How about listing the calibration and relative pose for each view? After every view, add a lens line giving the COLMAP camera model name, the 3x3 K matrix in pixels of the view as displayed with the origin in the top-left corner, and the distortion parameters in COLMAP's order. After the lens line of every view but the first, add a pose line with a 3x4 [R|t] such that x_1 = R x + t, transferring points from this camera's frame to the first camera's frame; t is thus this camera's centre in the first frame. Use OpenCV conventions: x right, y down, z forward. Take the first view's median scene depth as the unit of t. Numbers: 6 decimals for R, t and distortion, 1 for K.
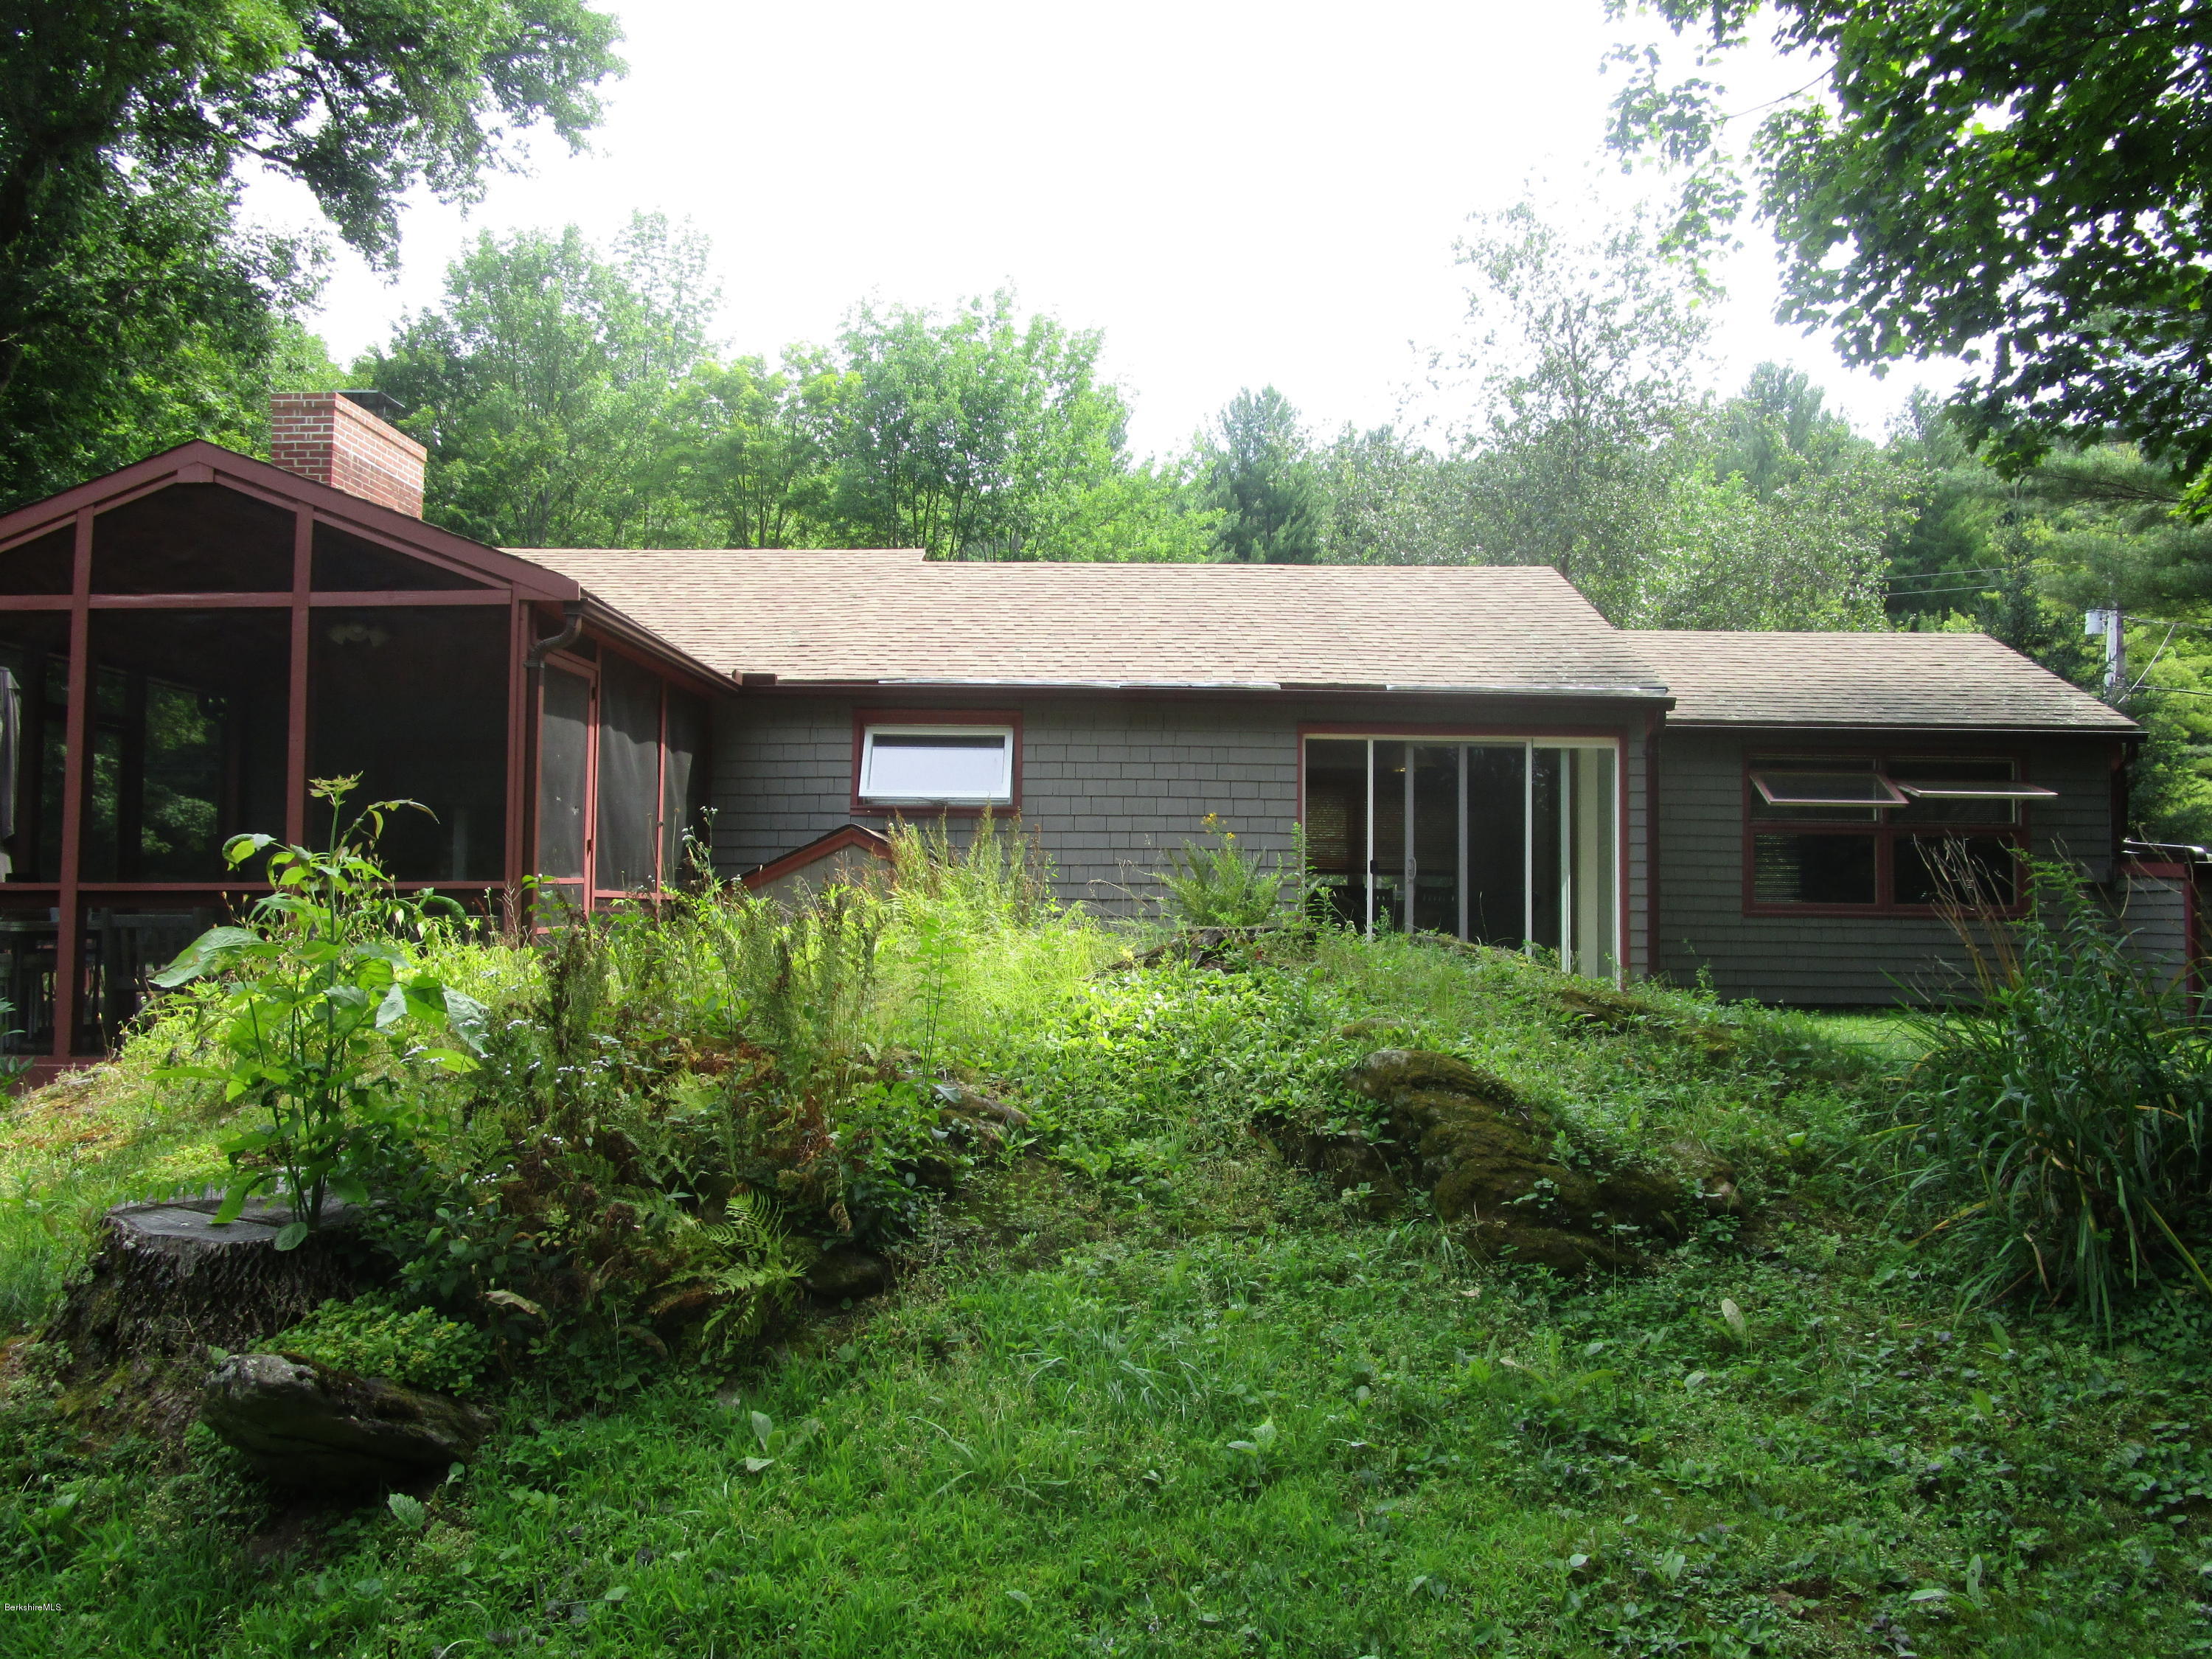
lens RADIAL K [[1601.2, 0, 1105.2], [0, 1601.2, 835.8], [0, 0, 1]] dist [-0.024469, 0.014839]
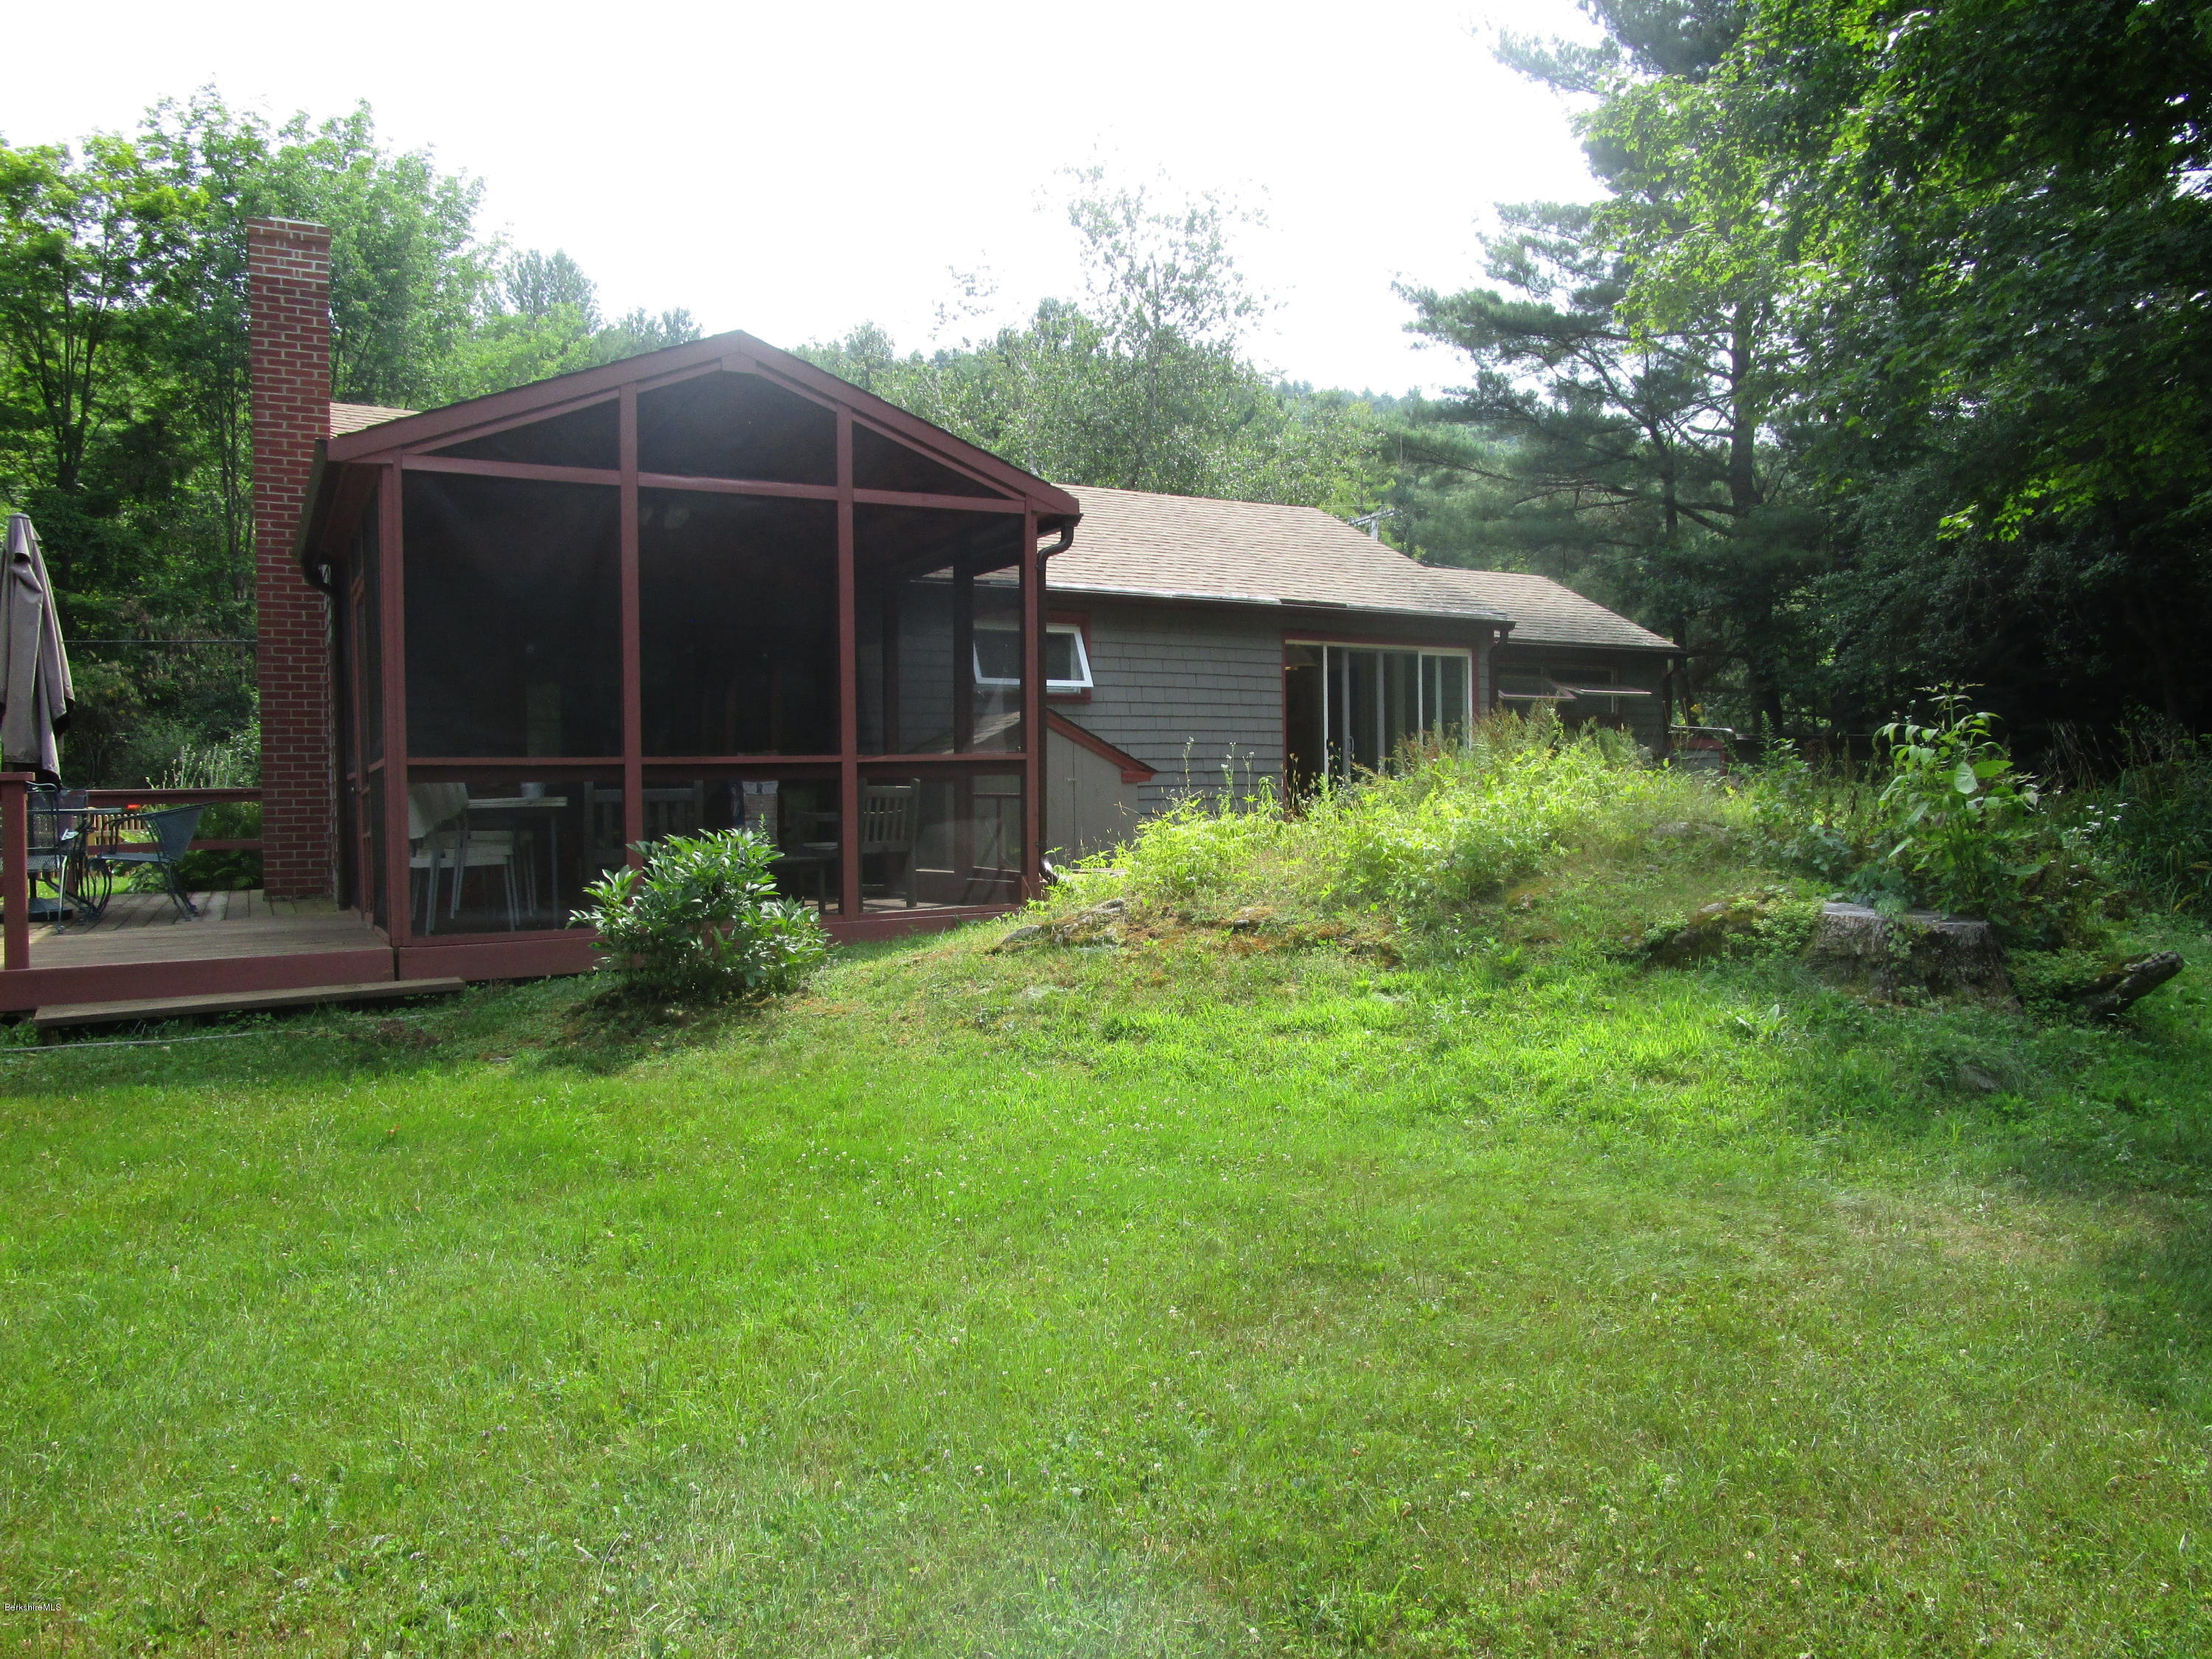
lens RADIAL K [[1601.2, 0, 1094.5], [0, 1601.2, 820.5], [0, 0, 1]] dist [-0.024469, 0.014839]
pose [[0.861934, -0.027333, 0.506284, -0.657099], [-0.002711, 0.998283, 0.058510, 0.006675], [-0.507014, -0.051804, 0.860380, -0.026970]]
